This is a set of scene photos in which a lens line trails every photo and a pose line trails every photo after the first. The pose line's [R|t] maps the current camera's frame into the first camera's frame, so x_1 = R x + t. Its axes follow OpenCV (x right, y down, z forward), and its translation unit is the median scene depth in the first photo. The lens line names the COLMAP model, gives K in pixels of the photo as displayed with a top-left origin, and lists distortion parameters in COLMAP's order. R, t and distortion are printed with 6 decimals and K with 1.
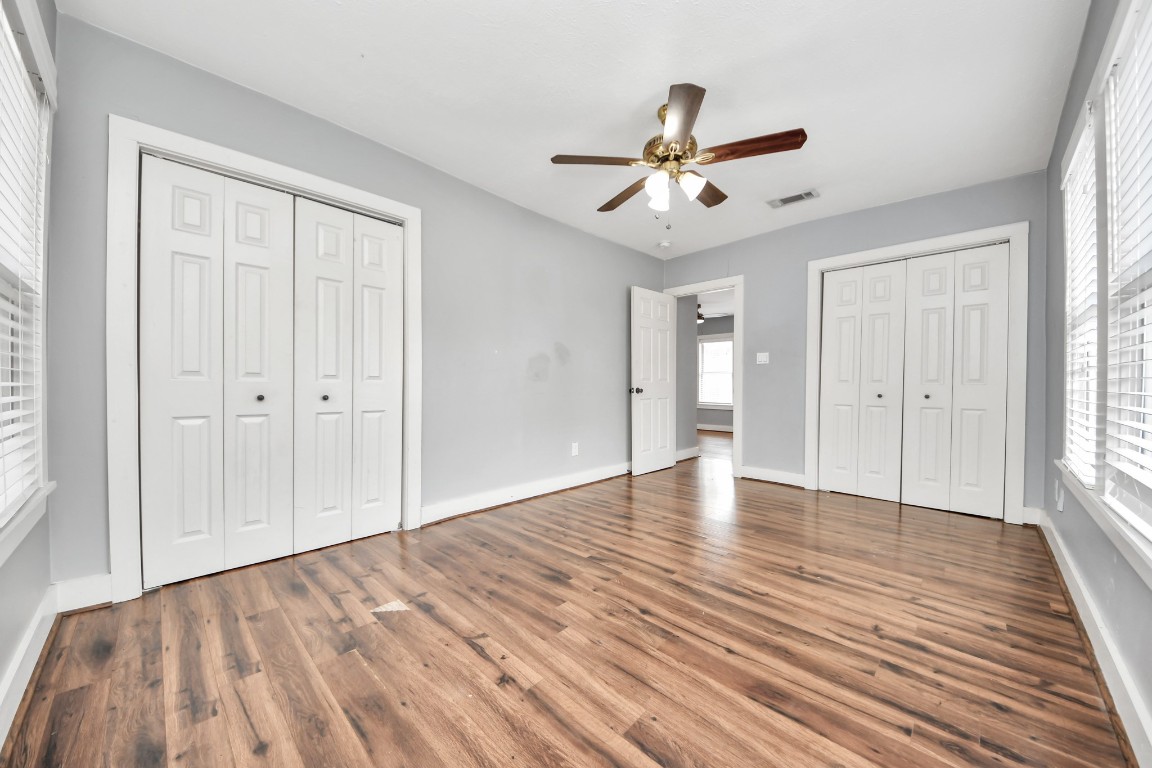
lens RADIAL K [[391.9, 0, 574.9], [0, 391.9, 386.9], [0, 0, 1]] dist [0.012827, -0.000088]
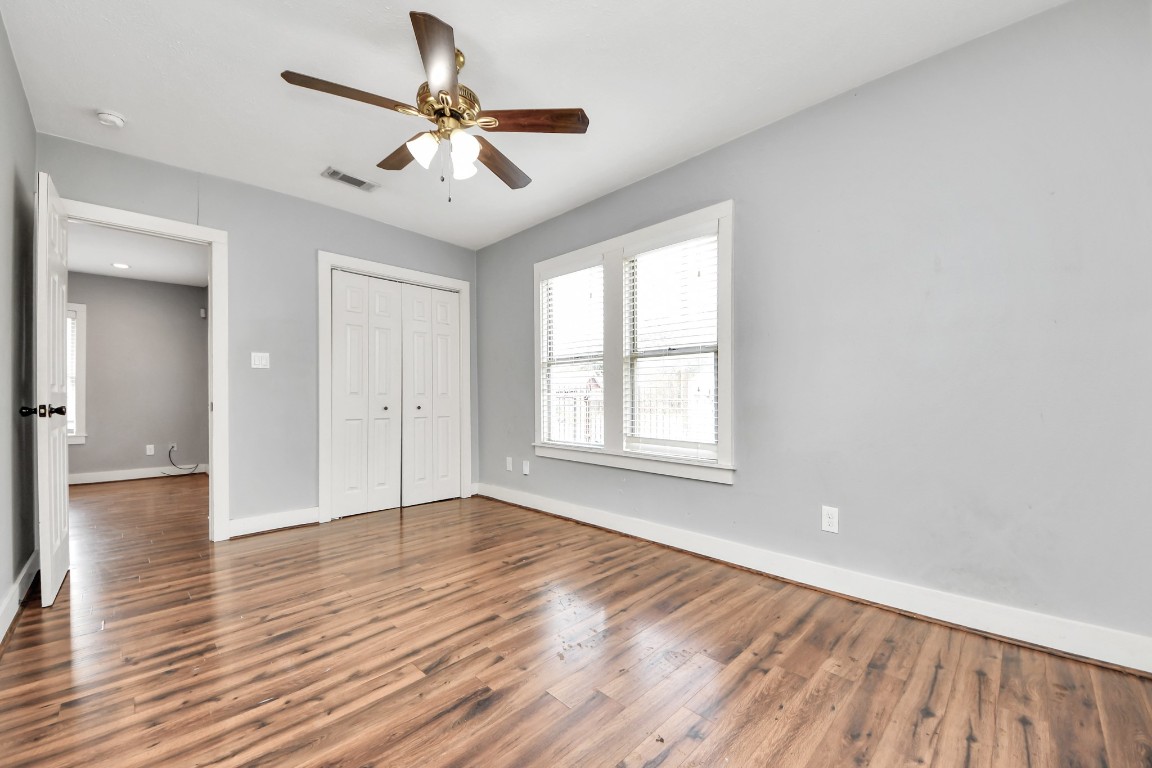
lens RADIAL K [[479.9, 0, 592.0], [0, 479.9, 400.4], [0, 0, 1]] dist [0.024199, -0.000536]
pose [[-0.008686, -0.013992, 0.999864, -0.807397], [0.009911, 0.999852, 0.014078, -0.017776], [-0.999913, 0.010032, -0.008546, 0.790862]]
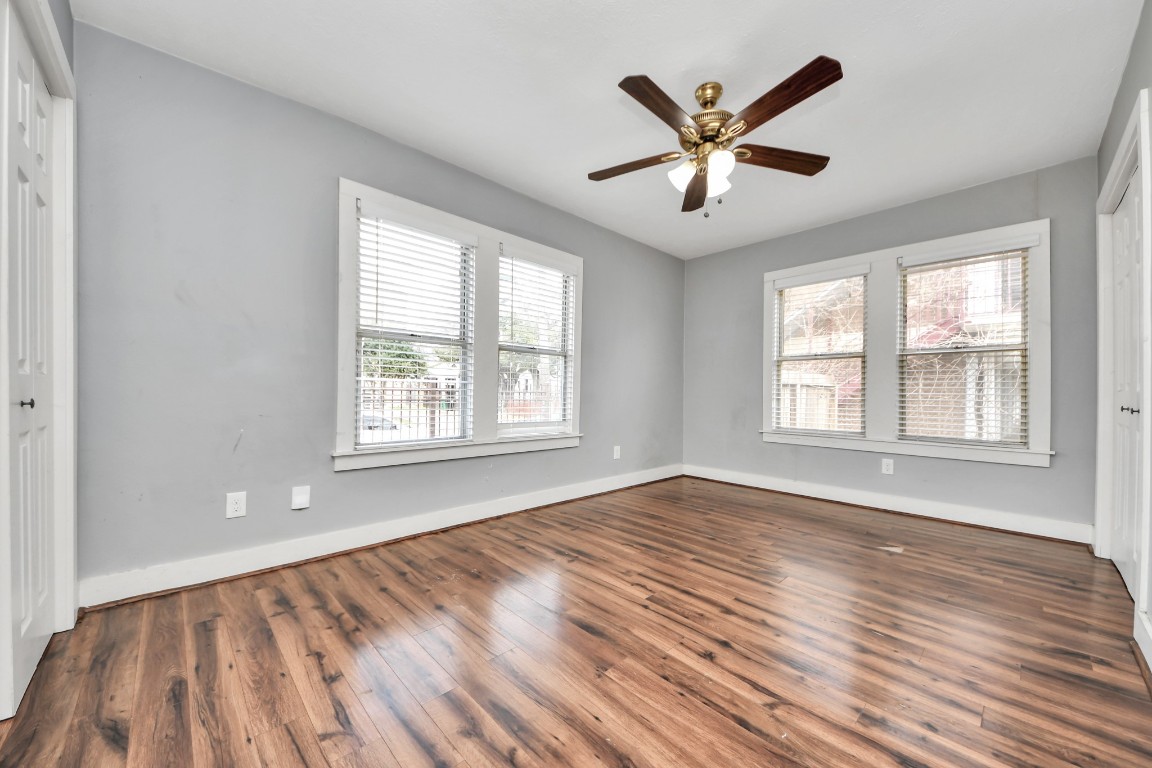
lens RADIAL K [[391.9, 0, 574.9], [0, 391.9, 386.9], [0, 0, 1]] dist [0.012827, -0.000088]
pose [[-0.998505, -0.019366, 0.051108, 0.533679], [-0.019597, 0.999800, -0.004027, -0.002968], [-0.051020, -0.005023, -0.998685, 2.117120]]
